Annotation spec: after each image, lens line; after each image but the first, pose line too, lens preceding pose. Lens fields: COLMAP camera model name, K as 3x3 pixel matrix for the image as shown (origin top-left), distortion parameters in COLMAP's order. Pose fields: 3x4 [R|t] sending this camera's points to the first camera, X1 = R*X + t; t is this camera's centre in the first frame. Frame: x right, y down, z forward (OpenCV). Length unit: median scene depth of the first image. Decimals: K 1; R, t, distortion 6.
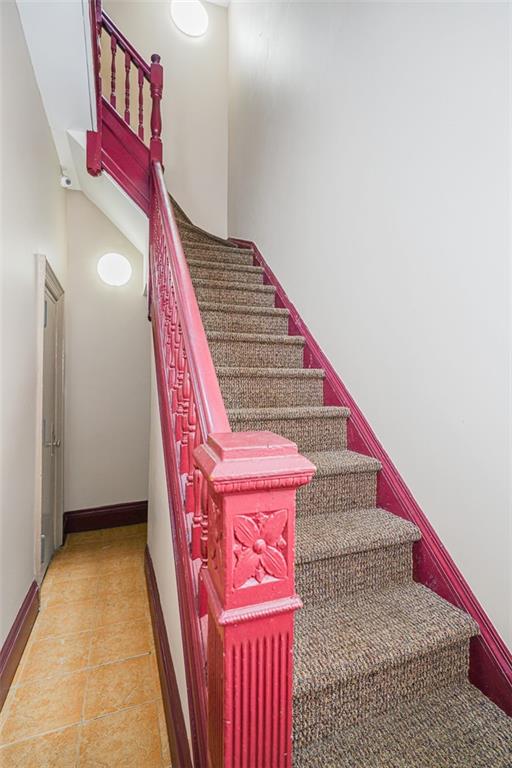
lens RADIAL K [[336.1, 0, 283.2], [0, 336.1, 325.0], [0, 0, 1]] dist [0.002009, 0.003579]
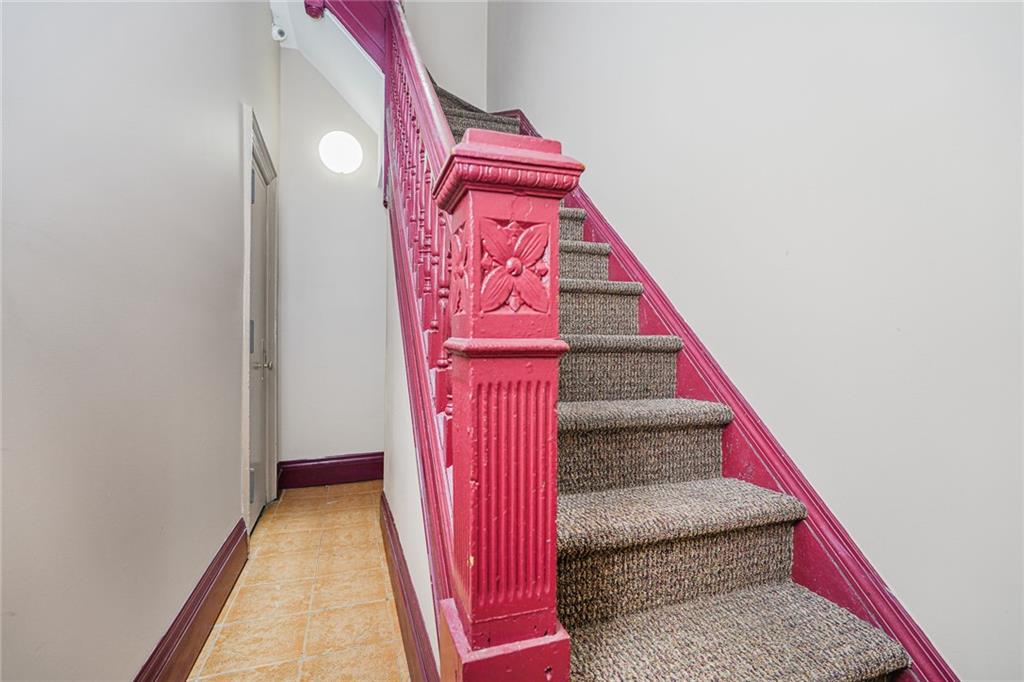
lens RADIAL K [[448.2, 0, 555.1], [0, 448.2, 354.3], [0, 0, 1]] dist [0.002009, 0.003579]
pose [[0.999667, -0.001050, -0.025793, 0.024978], [0.001144, 0.999993, 0.003627, 0.412172], [0.025789, -0.003656, 0.999661, -0.030156]]
